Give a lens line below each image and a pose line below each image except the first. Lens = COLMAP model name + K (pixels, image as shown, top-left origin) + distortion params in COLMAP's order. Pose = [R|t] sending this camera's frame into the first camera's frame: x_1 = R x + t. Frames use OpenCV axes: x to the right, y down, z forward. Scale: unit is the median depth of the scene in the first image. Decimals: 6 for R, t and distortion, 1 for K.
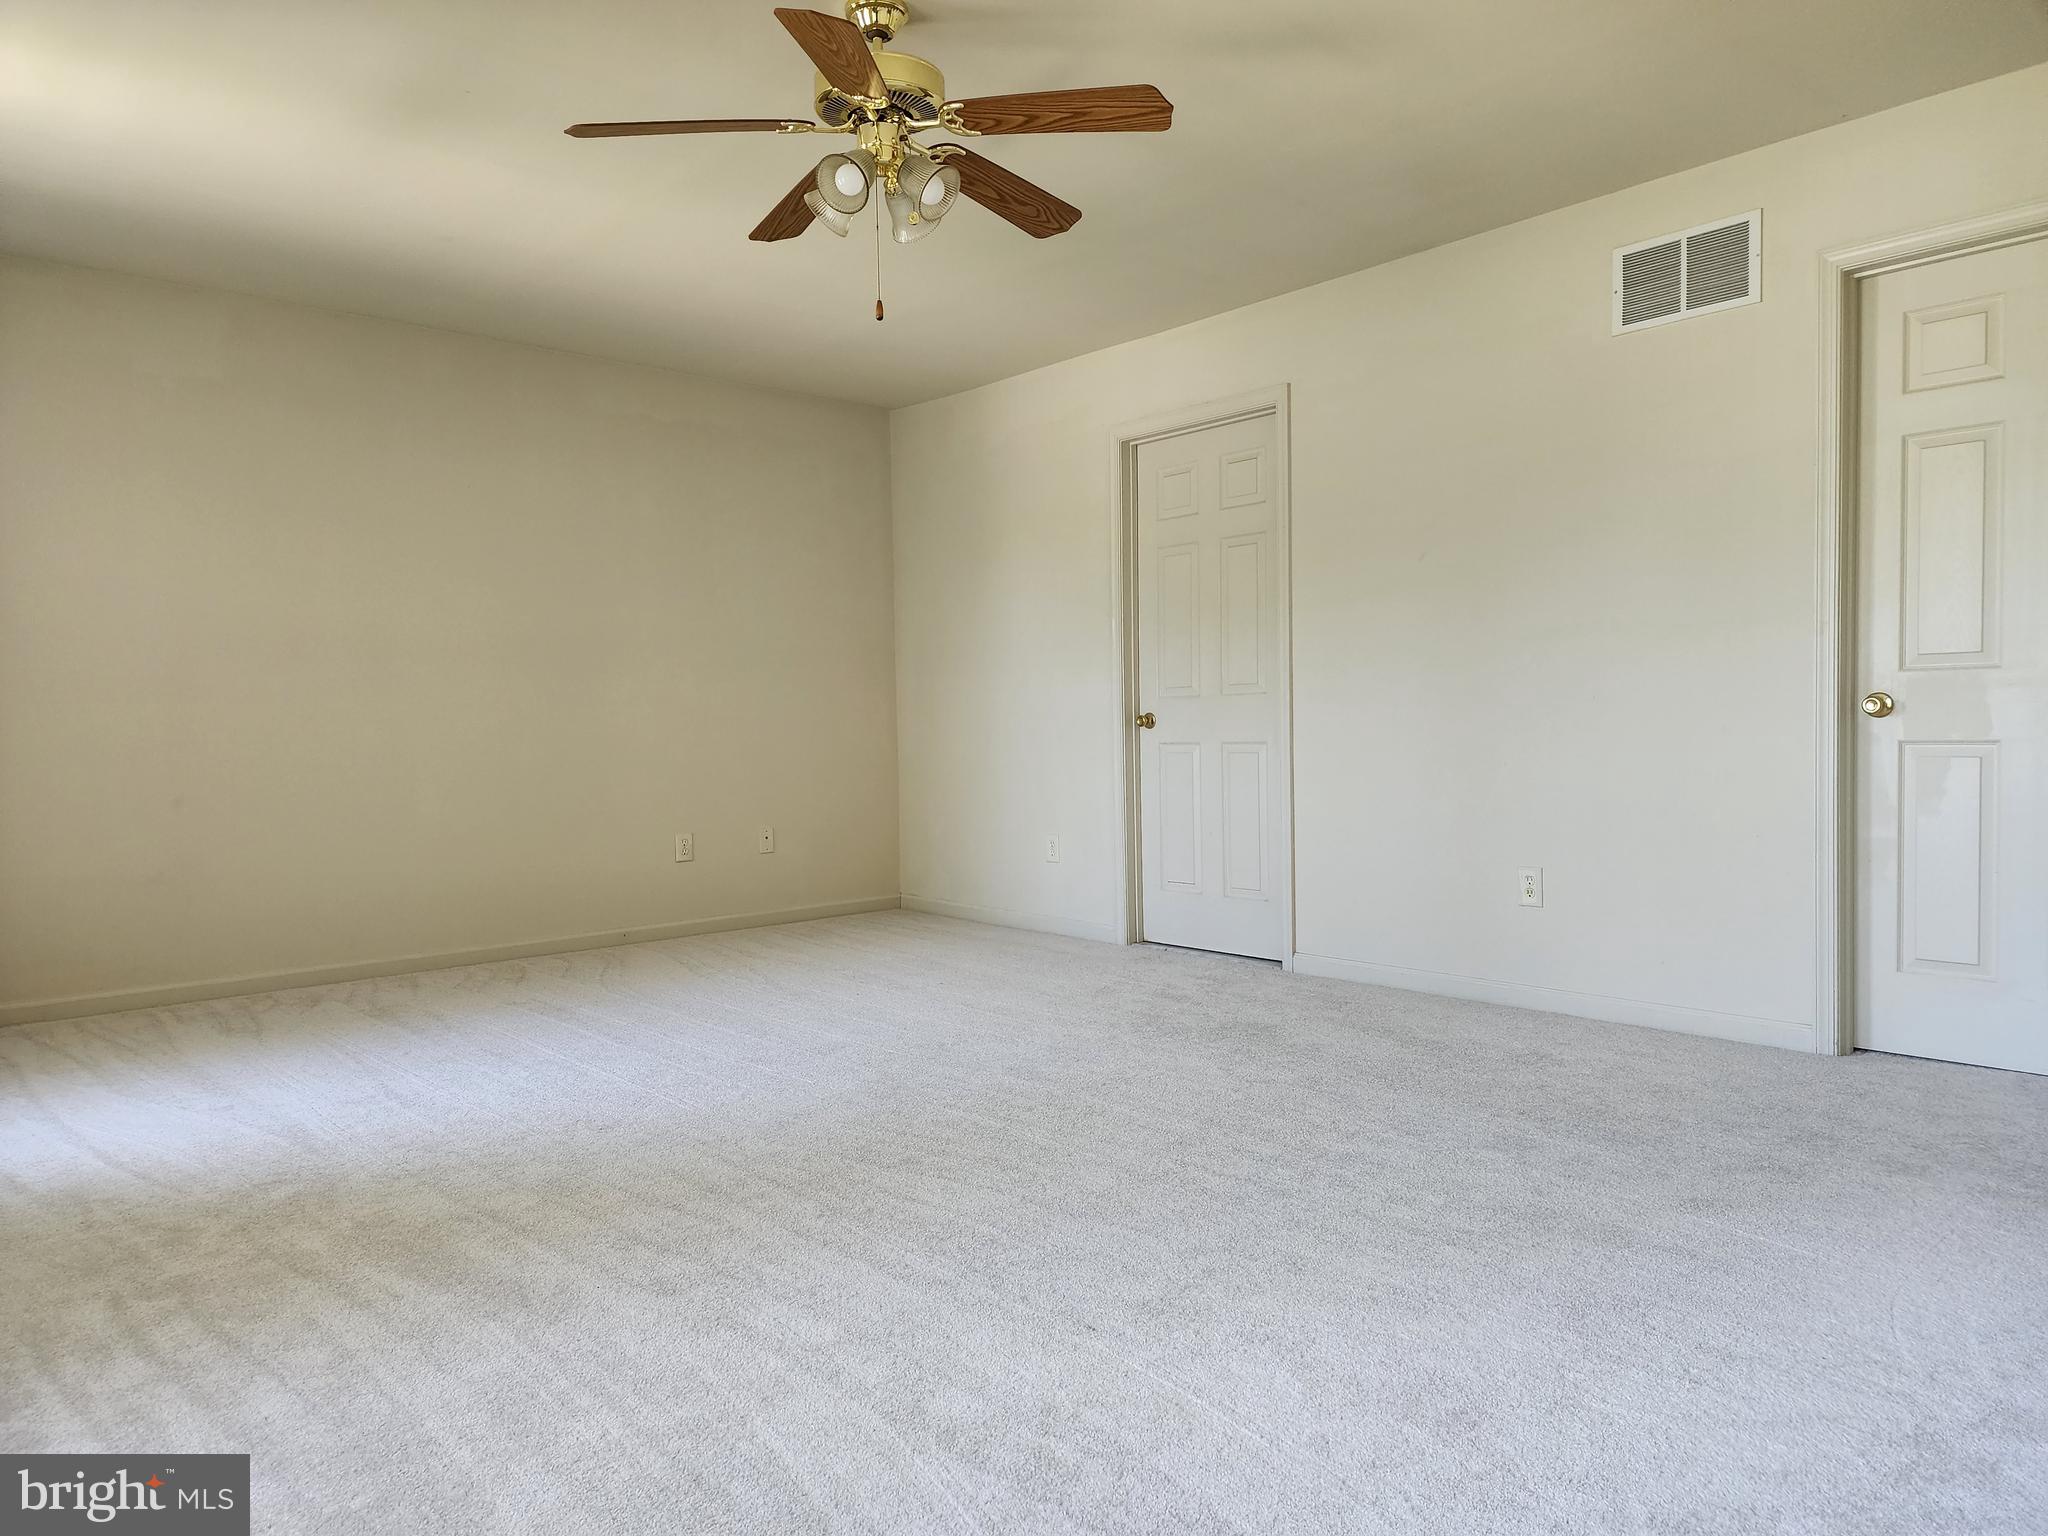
lens RADIAL K [[1364.9, 0, 1024.0], [0, 1364.9, 768.0], [0, 0, 1]] dist [0.020496, -0.053018]
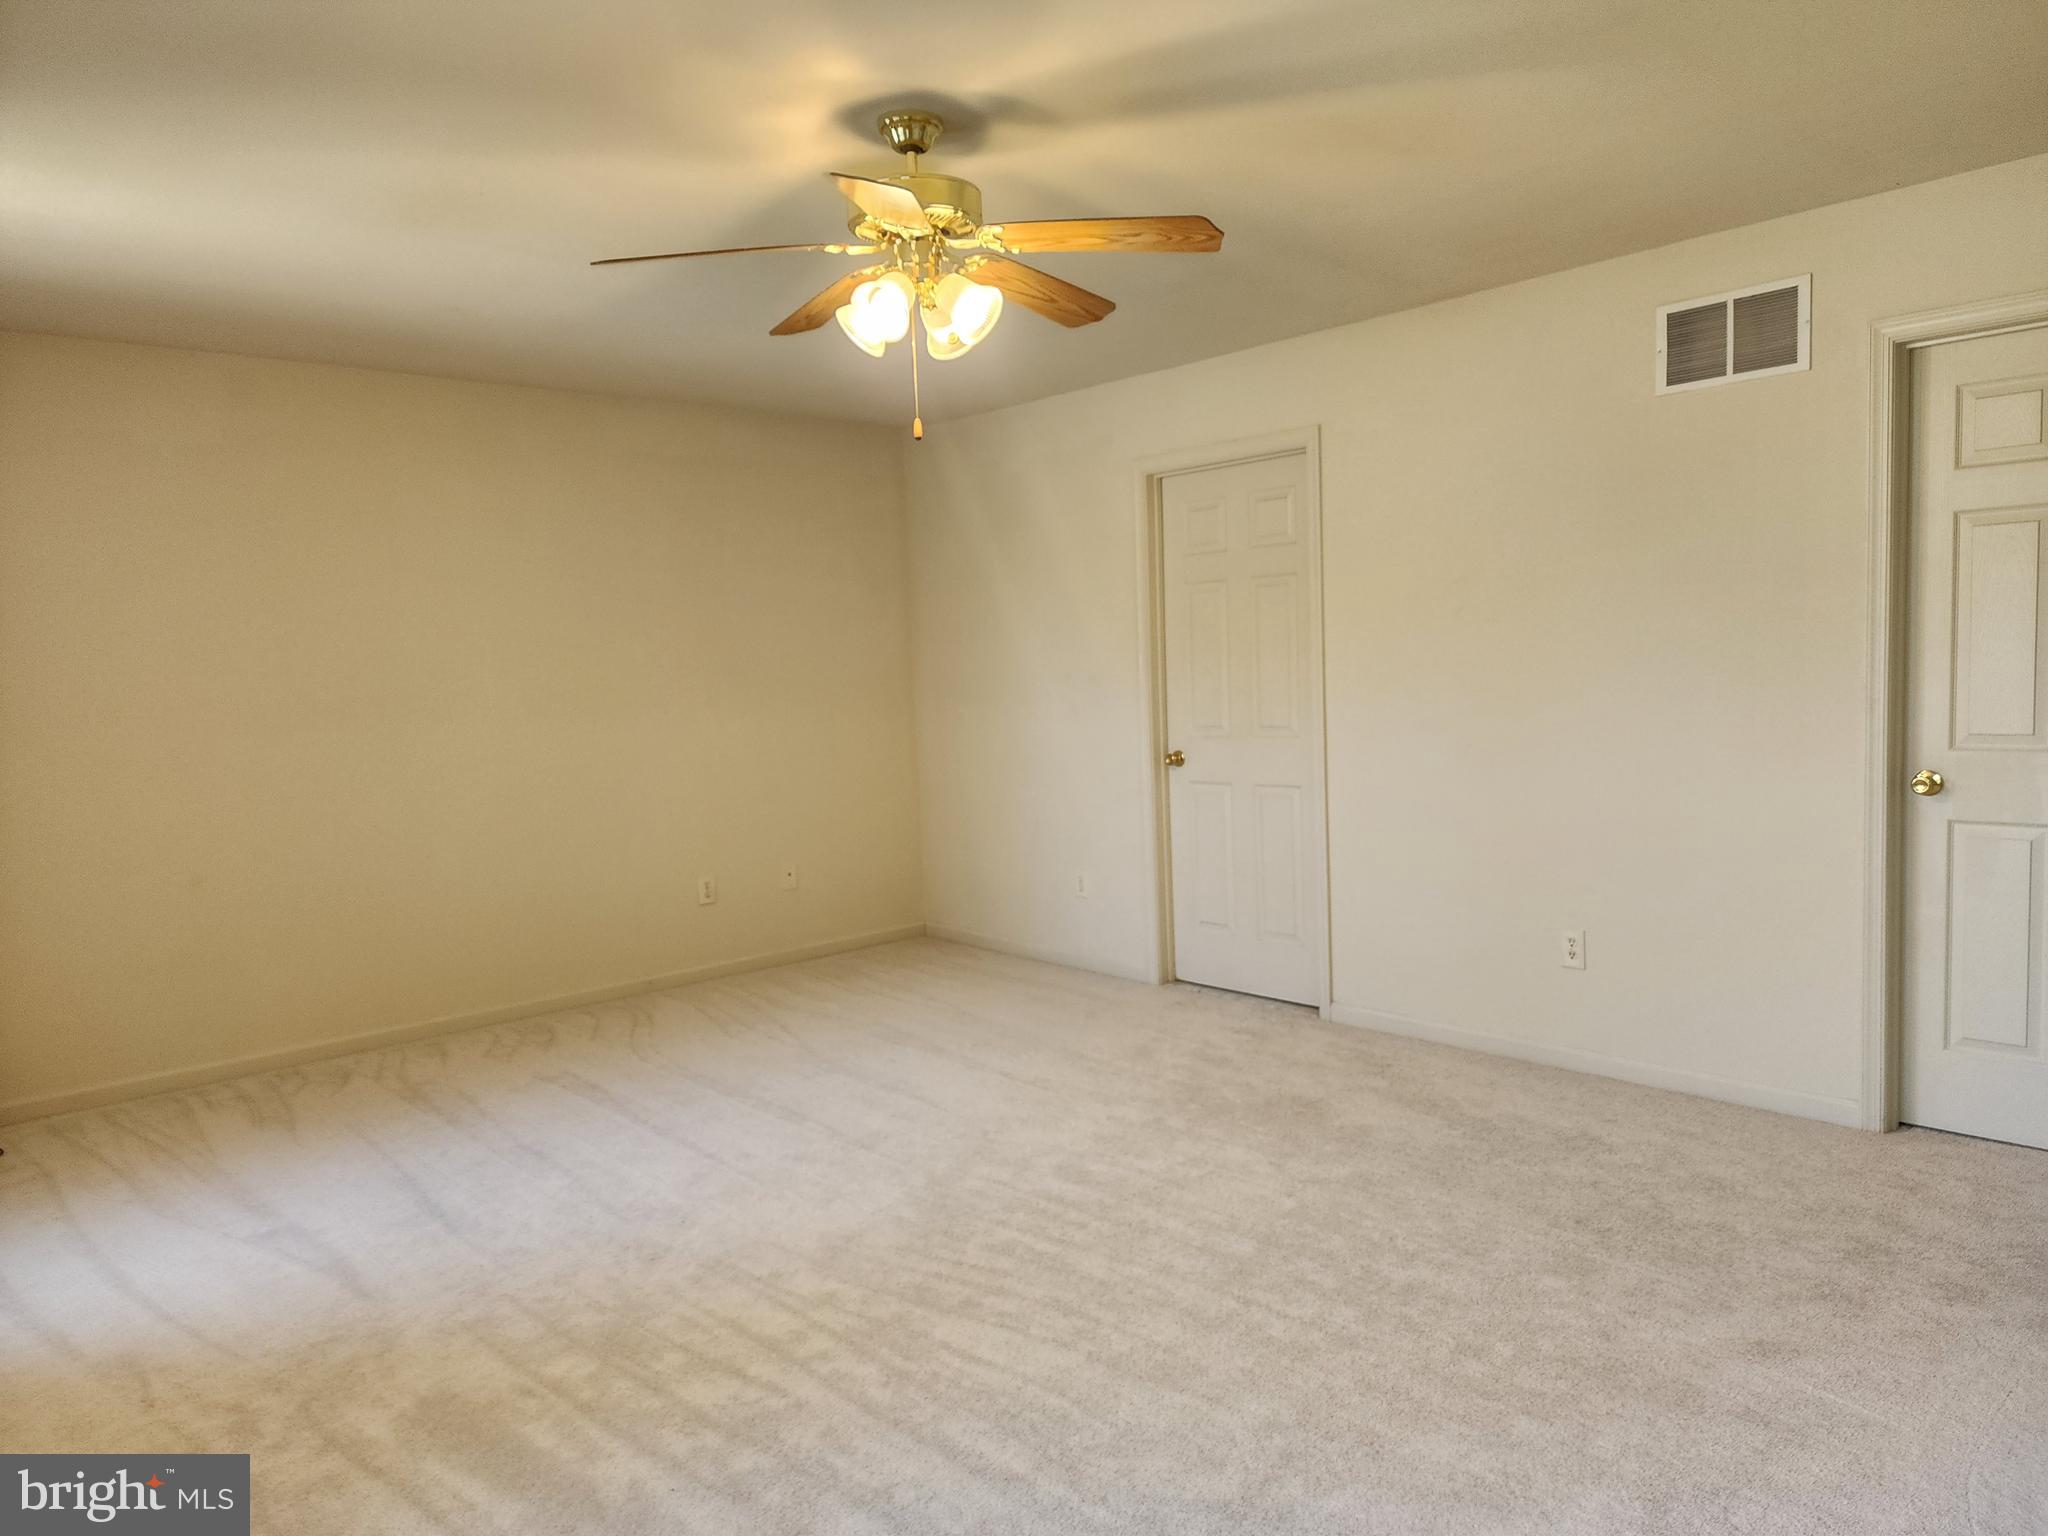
lens RADIAL K [[1376.1, 0, 1041.6], [0, 1376.1, 764.5], [0, 0, 1]] dist [0.002652, -0.038698]
pose [[0.999765, -0.019130, 0.010223, -0.027404], [0.018735, 0.999123, 0.037452, -0.111562], [-0.010931, -0.037252, 0.999246, 0.015632]]
